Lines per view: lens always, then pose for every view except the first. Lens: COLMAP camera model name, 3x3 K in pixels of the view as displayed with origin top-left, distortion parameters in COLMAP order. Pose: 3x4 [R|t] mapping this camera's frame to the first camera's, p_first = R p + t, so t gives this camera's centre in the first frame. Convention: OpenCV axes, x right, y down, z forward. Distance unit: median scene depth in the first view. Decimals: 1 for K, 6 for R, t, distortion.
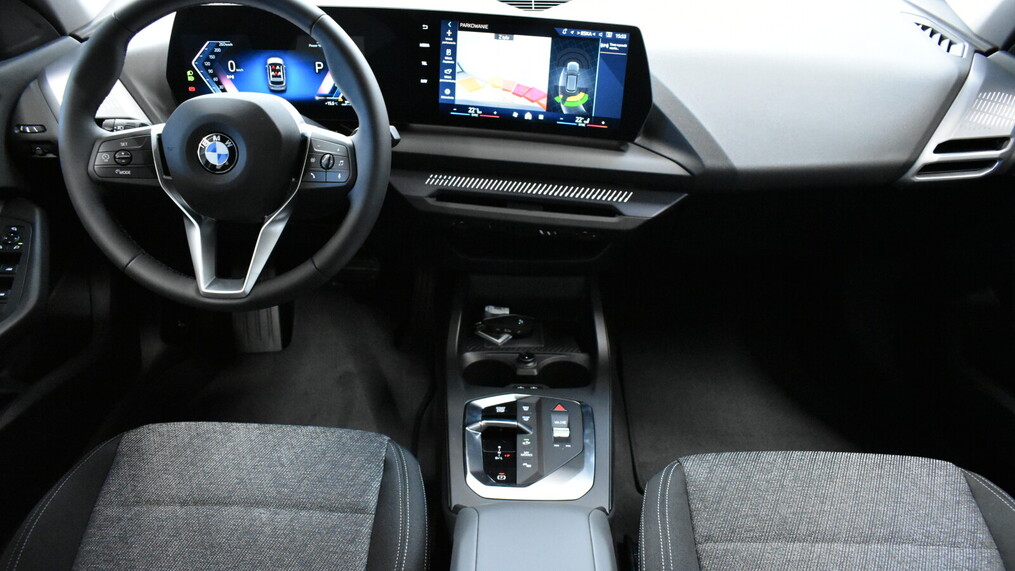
lens RADIAL K [[775.2, 0, 507.5], [0, 775.2, 285.5], [0, 0, 1]] dist [-0.014325, 0.004448]
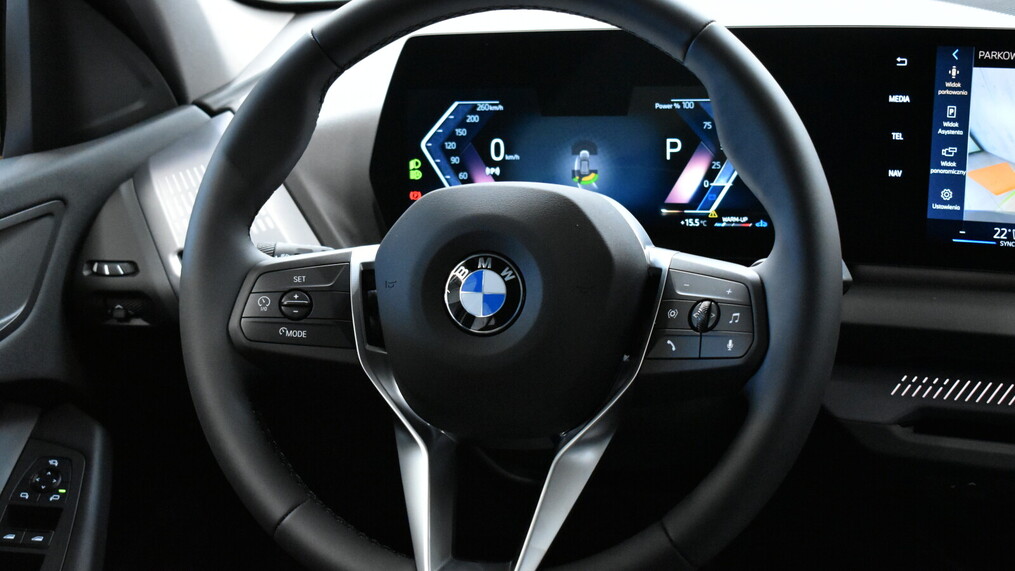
lens RADIAL K [[1756.7, 0, 507.5], [0, 1756.7, 285.5], [0, 0, 1]] dist [-0.030275, -0.049218]
pose [[0.968264, 0.003063, -0.249909, -0.071509], [-0.069357, 0.963945, -0.256905, 0.091001], [0.240112, 0.266084, 0.933566, -0.025189]]
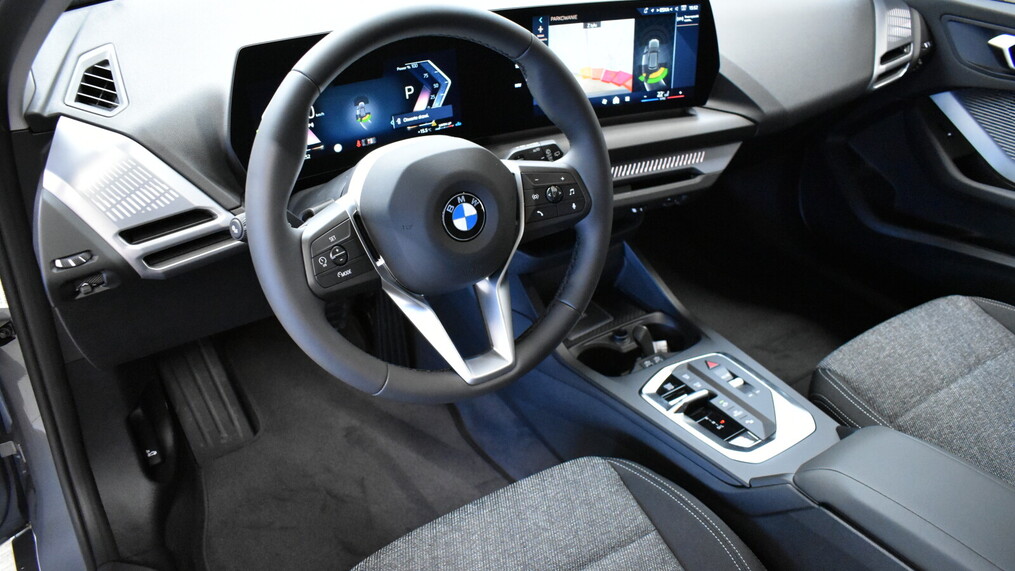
lens RADIAL K [[775.2, 0, 507.5], [0, 775.2, 285.5], [0, 0, 1]] dist [-0.014325, 0.004448]
pose [[0.825612, -0.309874, 0.471532, -0.641224], [0.276573, 0.950668, 0.140488, -0.174549], [-0.491804, 0.014424, 0.870586, 0.212354]]
